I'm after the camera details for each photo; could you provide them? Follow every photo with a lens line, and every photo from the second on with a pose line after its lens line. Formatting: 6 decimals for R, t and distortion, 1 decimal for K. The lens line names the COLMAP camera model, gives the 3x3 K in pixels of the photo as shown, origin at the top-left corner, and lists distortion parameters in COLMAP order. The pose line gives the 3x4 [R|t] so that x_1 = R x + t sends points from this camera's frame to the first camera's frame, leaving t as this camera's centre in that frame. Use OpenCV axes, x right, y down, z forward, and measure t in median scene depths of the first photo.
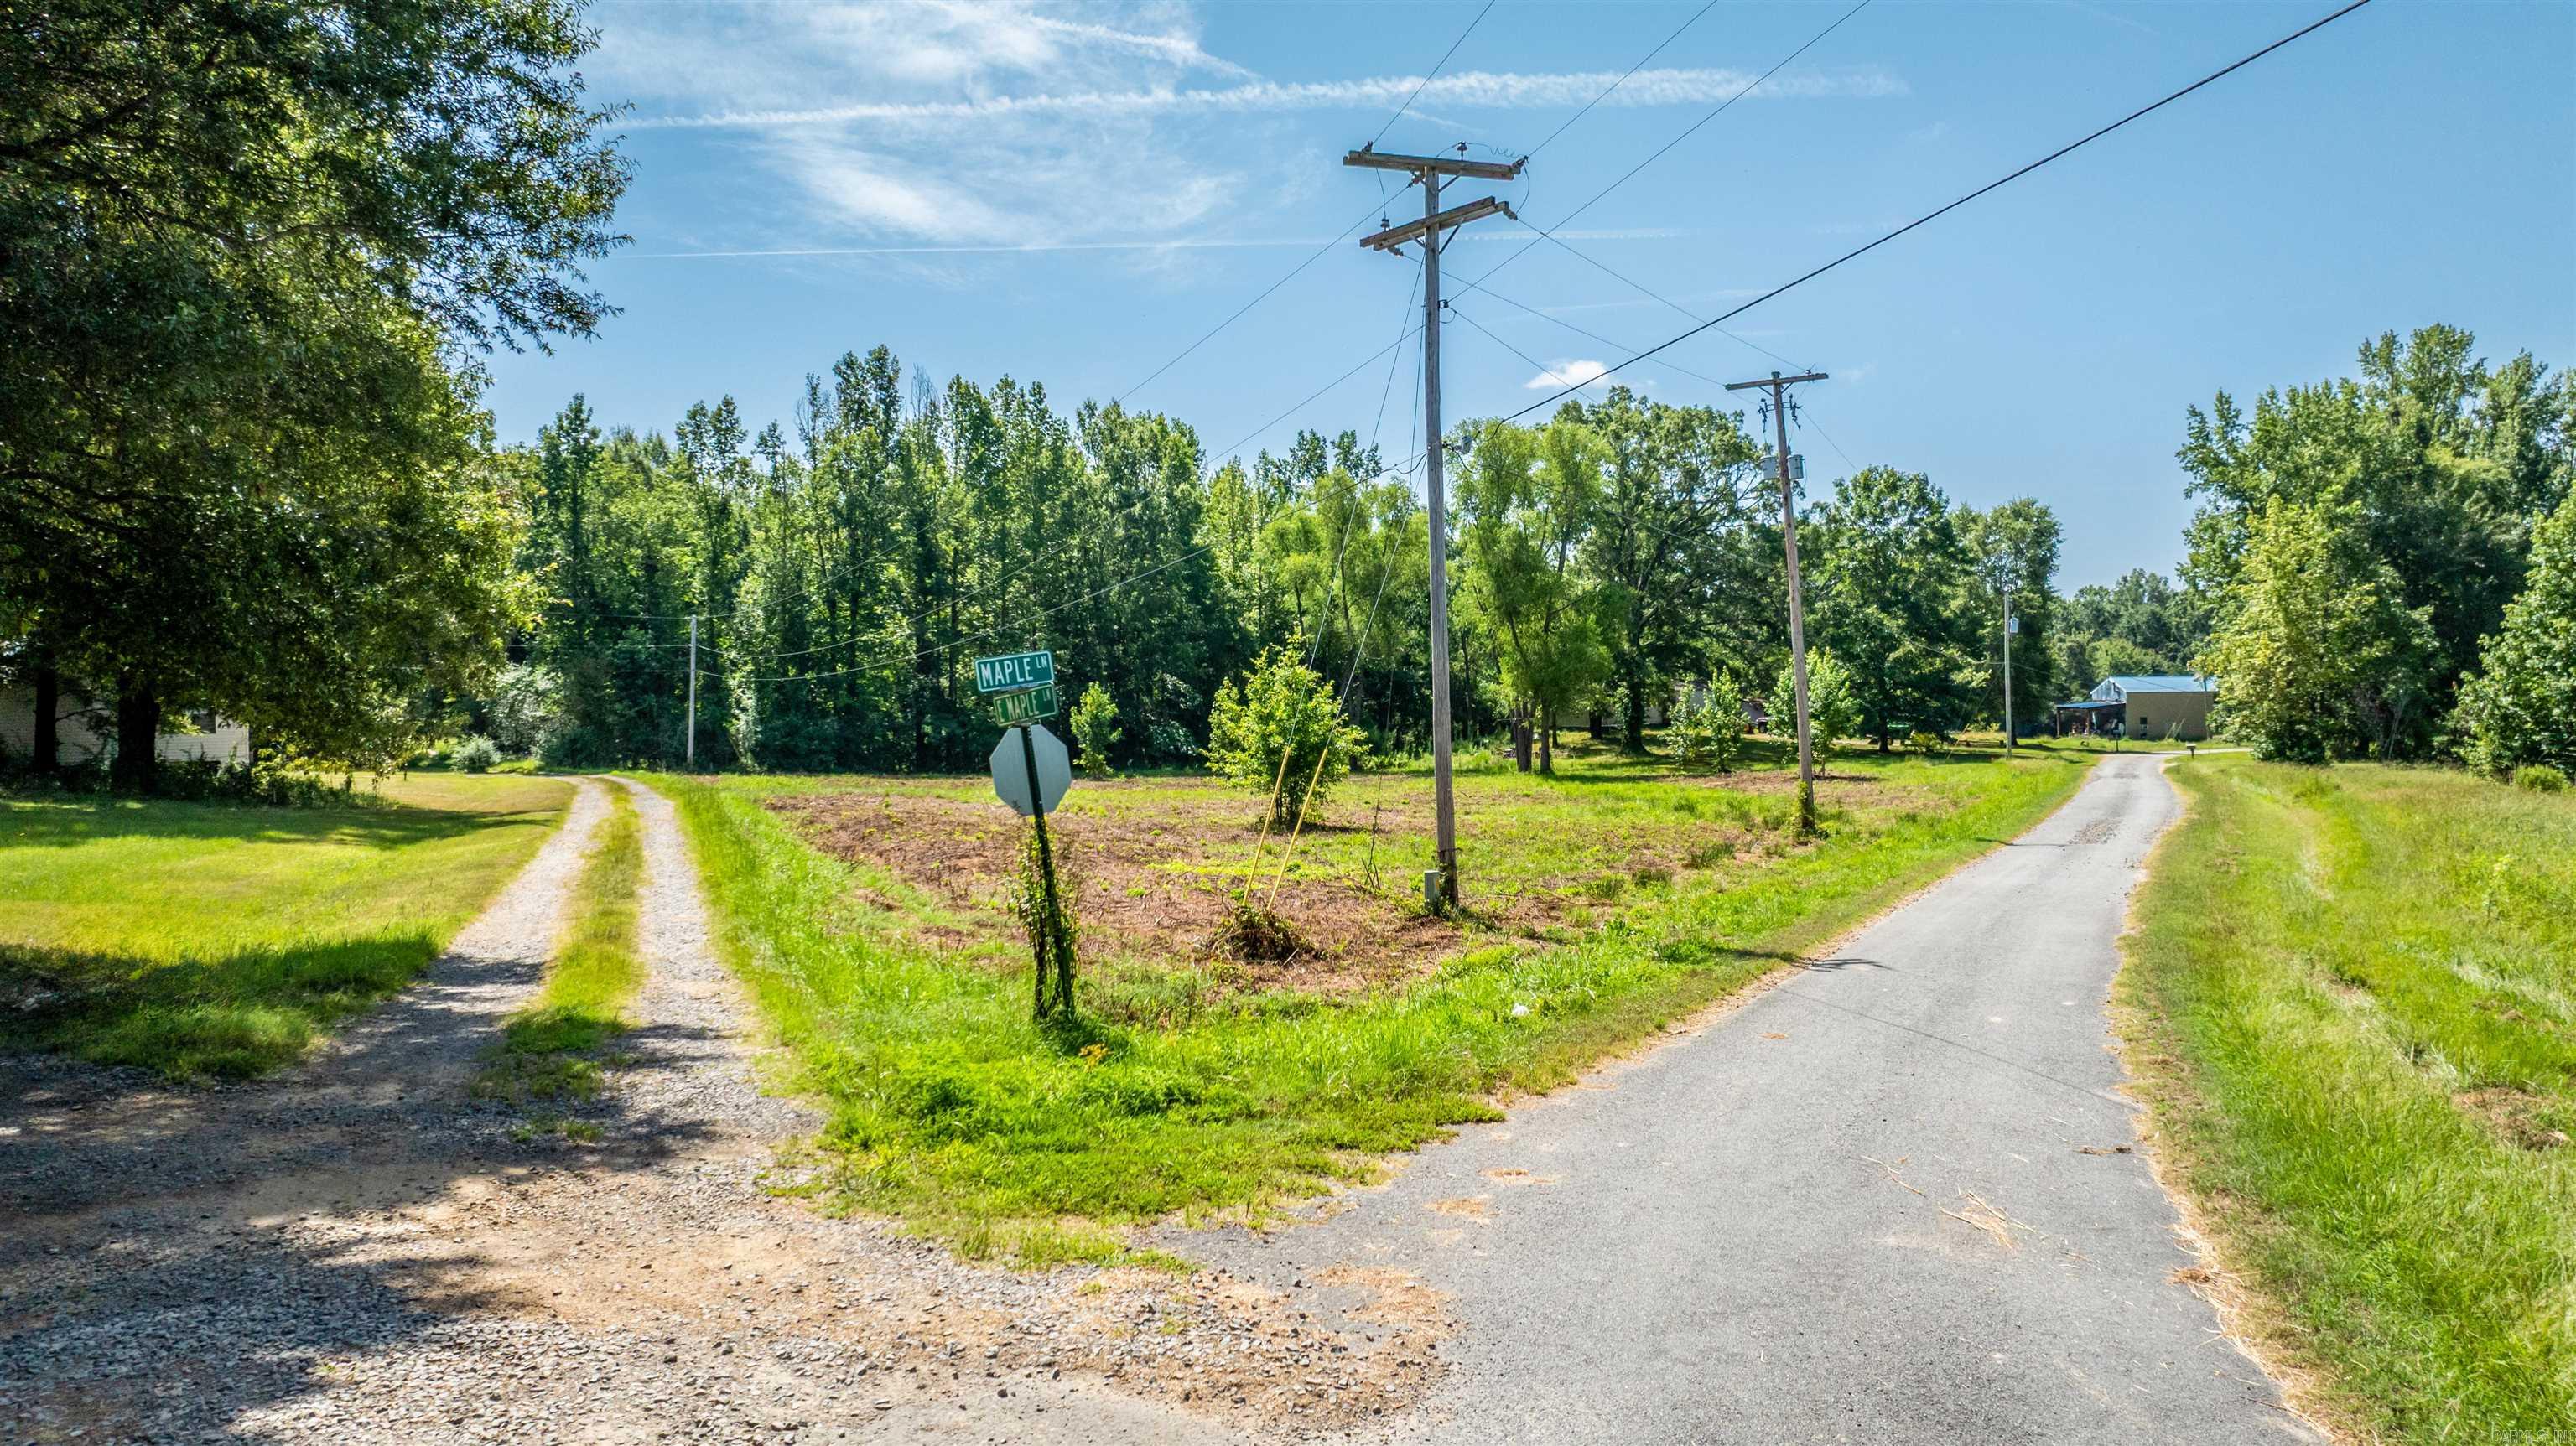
lens RADIAL K [[1847.8, 0, 1284.8], [0, 1847.8, 740.8], [0, 0, 1]] dist [-0.023831, 0.007780]
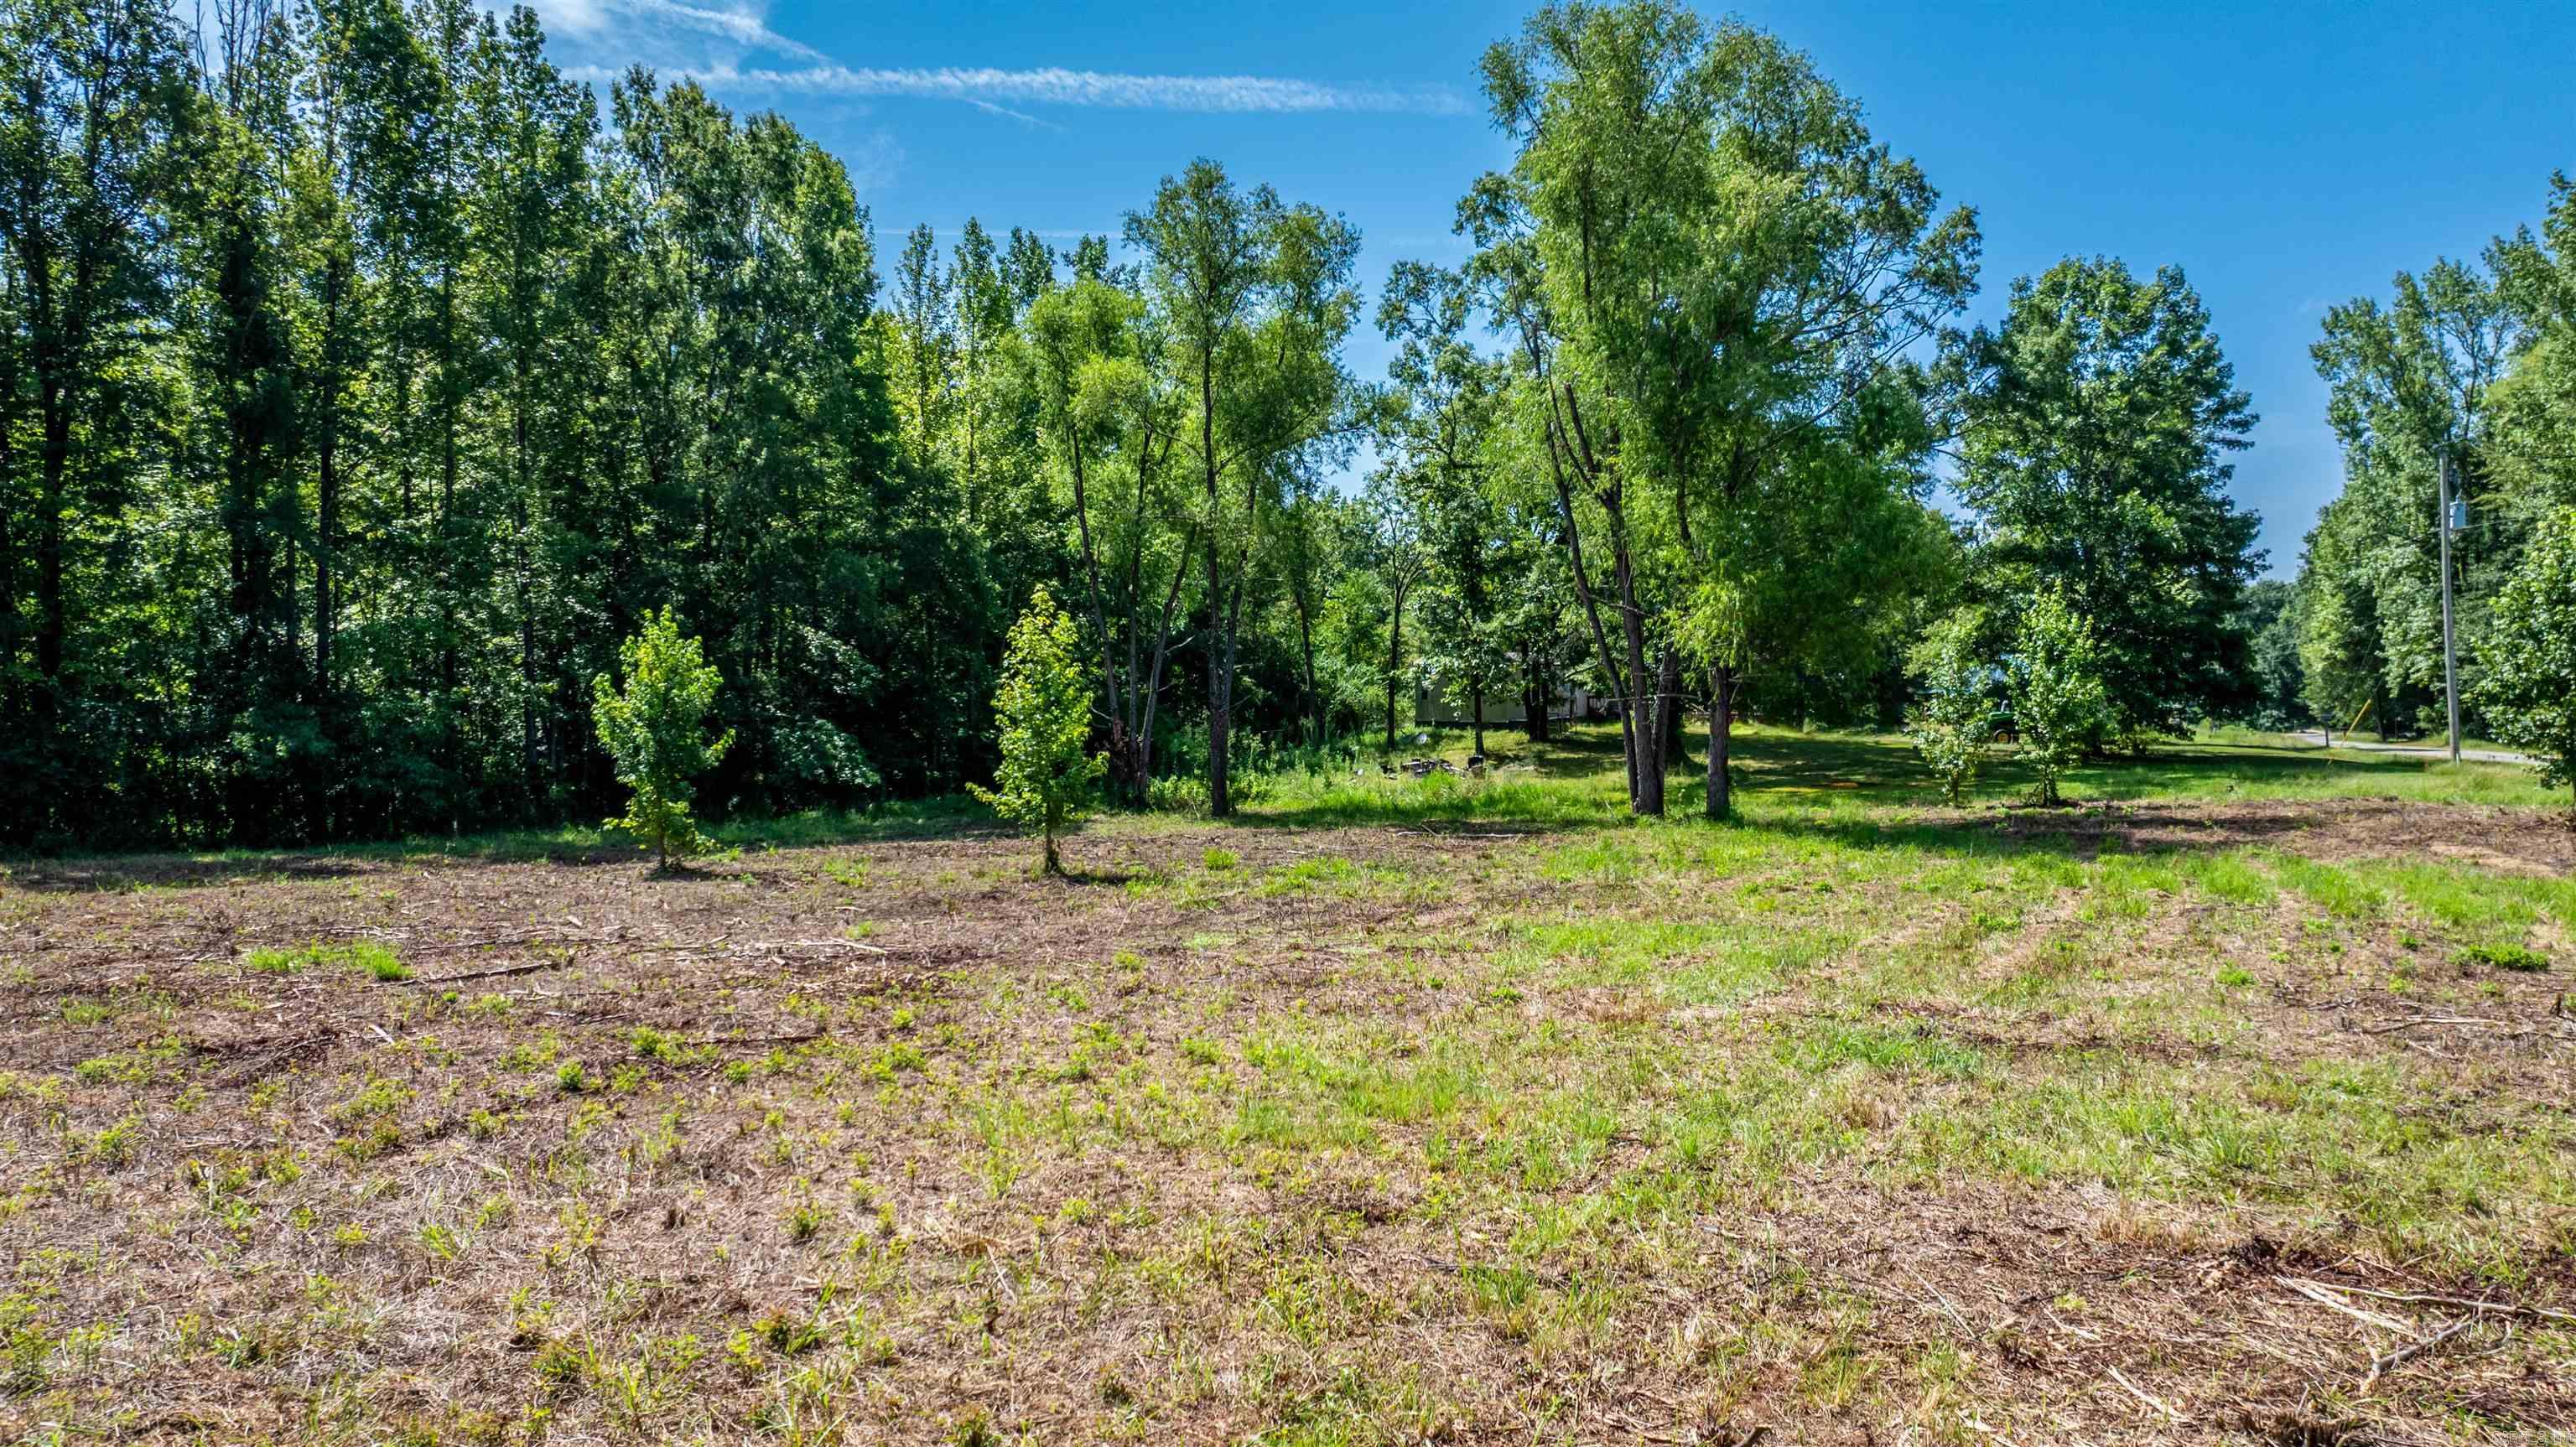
lens RADIAL K [[1839.9, 0, 1288.0], [0, 1839.9, 745.8], [0, 0, 1]] dist [-0.056612, 0.039881]
pose [[0.973772, -0.016875, 0.226898, -0.055614], [0.017047, 0.999854, 0.001200, -0.001842], [-0.226885, 0.002700, 0.973918, 0.536138]]
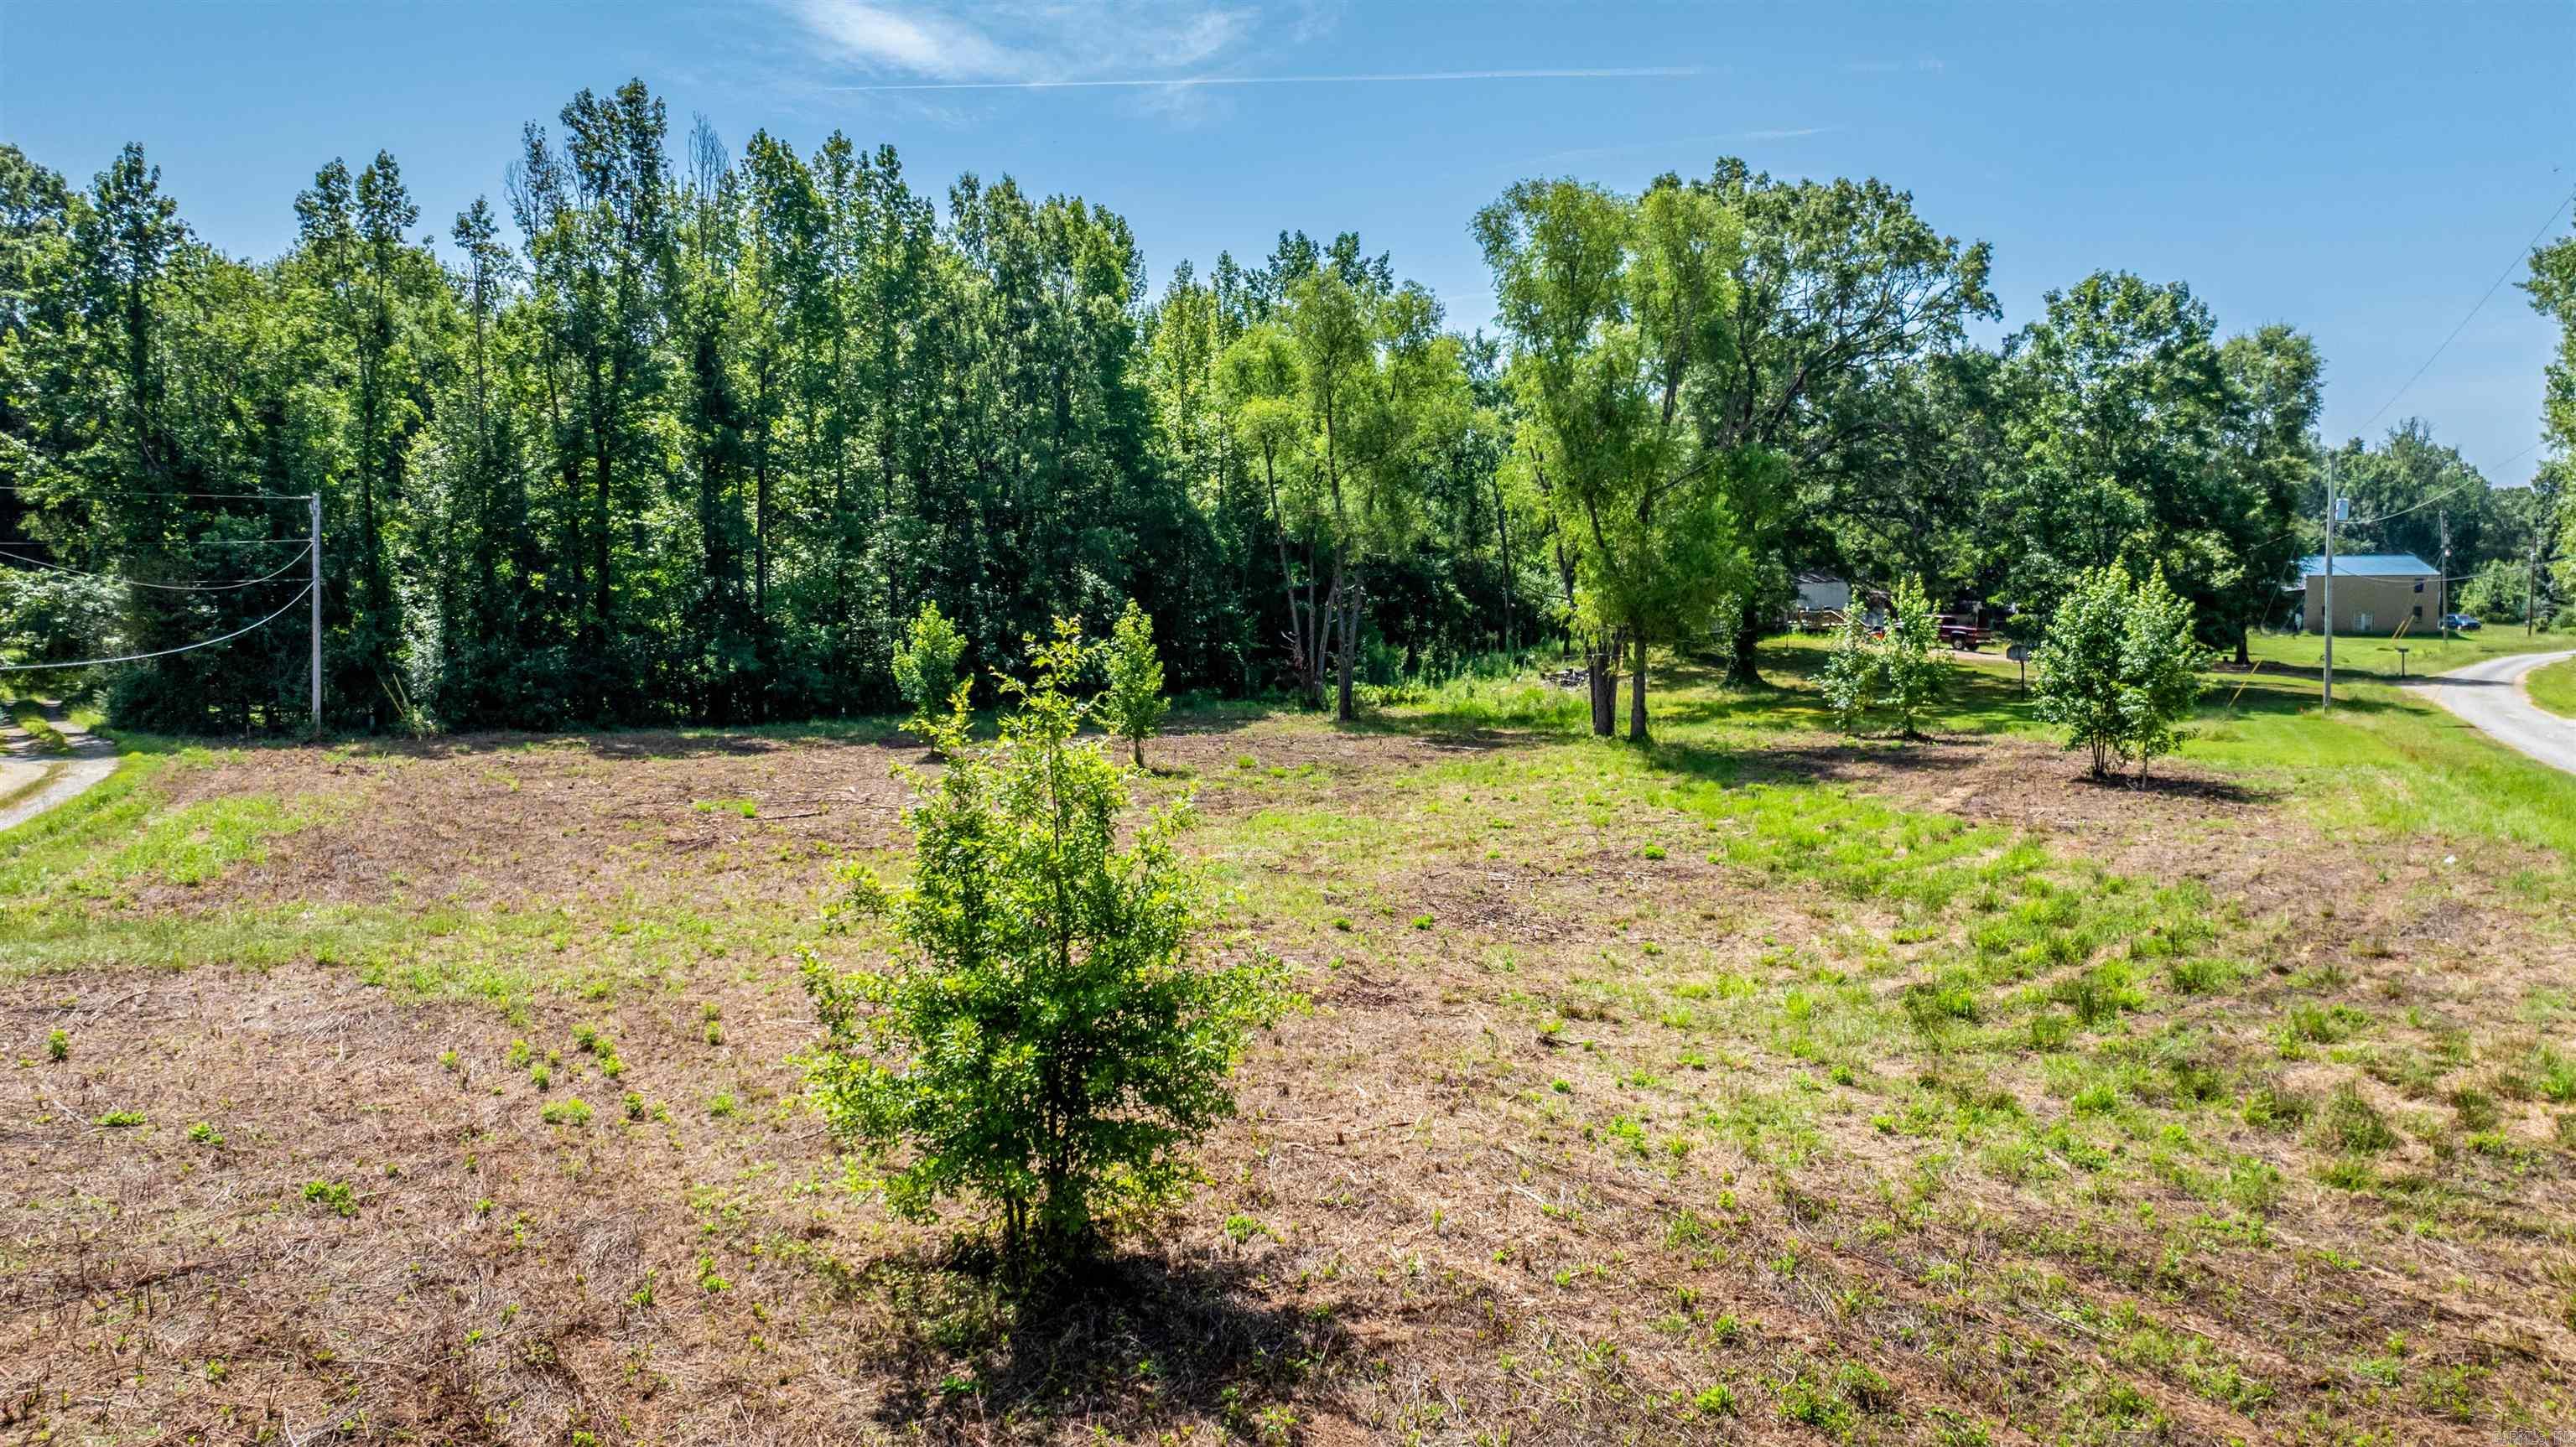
lens RADIAL K [[1847.9, 0, 1284.8], [0, 1847.9, 741.3], [0, 0, 1]] dist [-0.023831, 0.007780]
pose [[0.999964, 0.002496, -0.008050, 0.020727], [-0.001854, 0.996889, 0.078800, -0.029652], [0.008221, -0.078783, 0.996858, 0.322282]]
